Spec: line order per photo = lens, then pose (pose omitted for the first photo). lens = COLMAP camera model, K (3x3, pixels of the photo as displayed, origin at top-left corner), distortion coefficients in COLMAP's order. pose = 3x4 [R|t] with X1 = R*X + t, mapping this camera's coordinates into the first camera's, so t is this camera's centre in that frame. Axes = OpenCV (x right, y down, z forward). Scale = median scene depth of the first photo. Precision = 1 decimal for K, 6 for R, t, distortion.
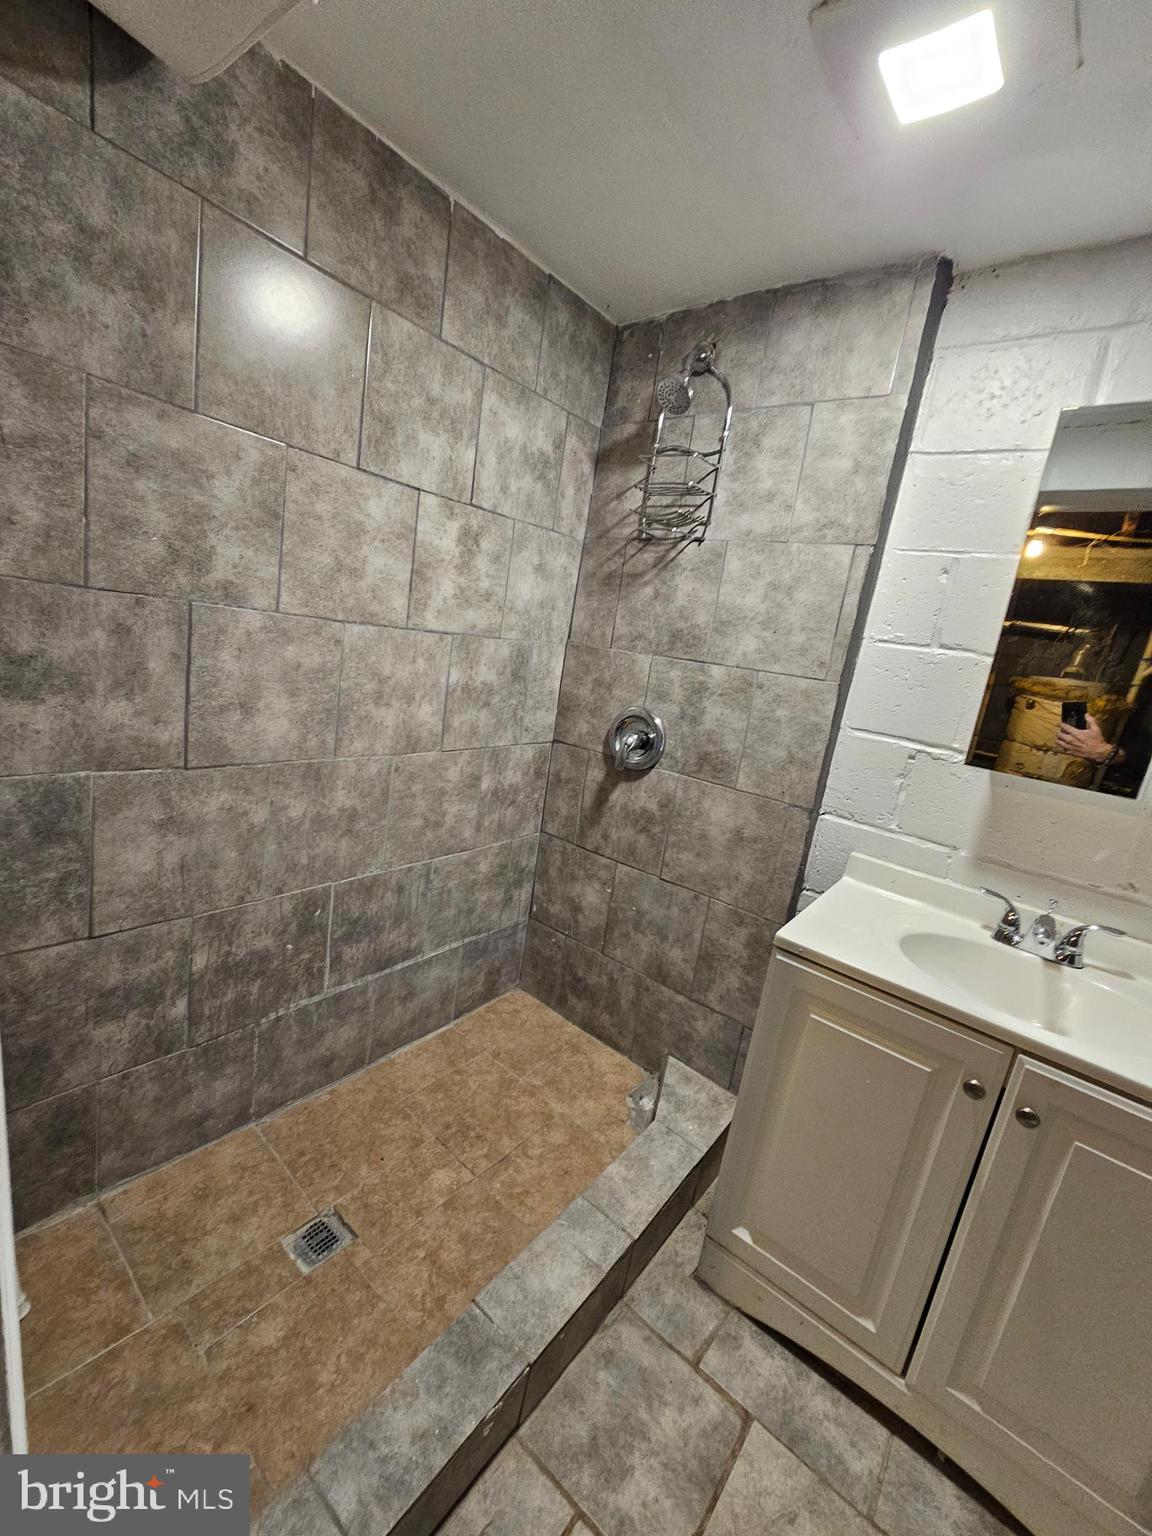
lens RADIAL K [[633.3, 0, 568.2], [0, 633.3, 775.9], [0, 0, 1]] dist [0.002115, -0.000554]
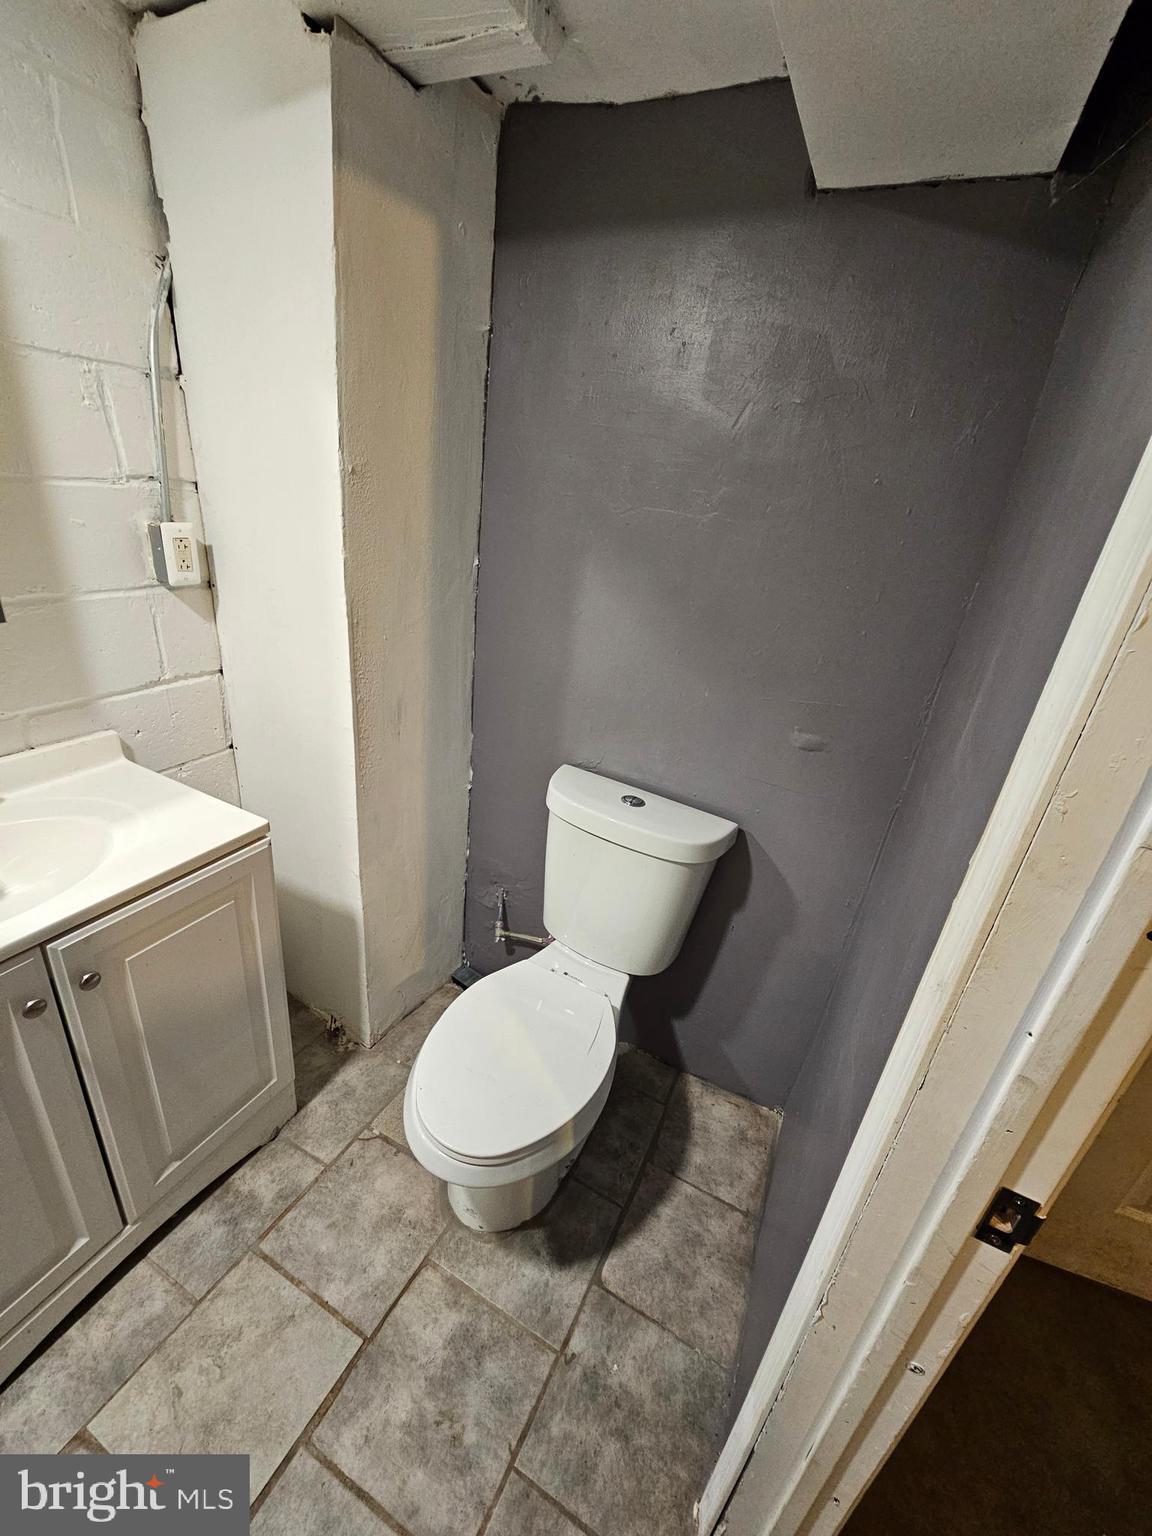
lens RADIAL K [[633.3, 0, 575.5], [0, 633.3, 769.1], [0, 0, 1]] dist [0.002115, -0.000554]
pose [[-0.177556, -0.550158, 0.815965, -0.043510], [0.092362, 0.816164, 0.570390, -0.167630], [-0.979767, 0.176641, -0.094101, 0.171062]]
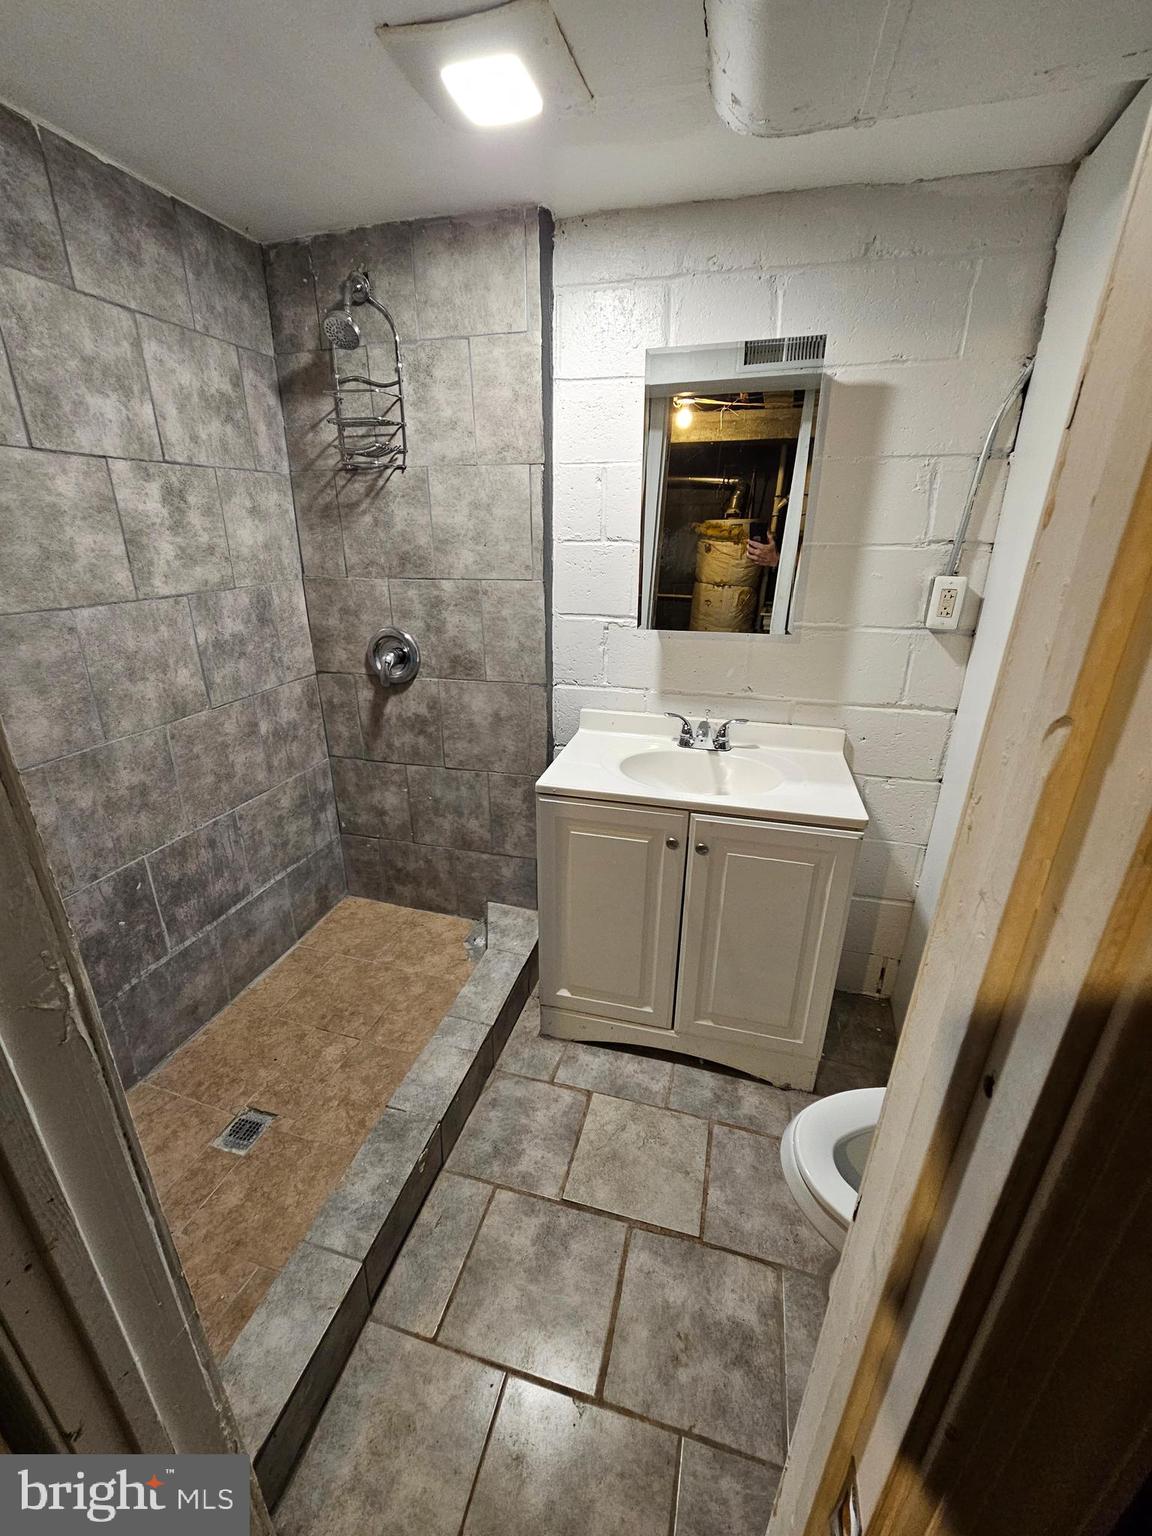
lens RADIAL K [[633.3, 0, 569.4], [0, 633.3, 767.2], [0, 0, 1]] dist [0.002115, -0.000554]
pose [[0.910096, -0.270654, 0.313802, -0.018377], [0.214293, 0.955519, 0.202637, -0.036614], [-0.354689, -0.117174, 0.927613, -0.224639]]
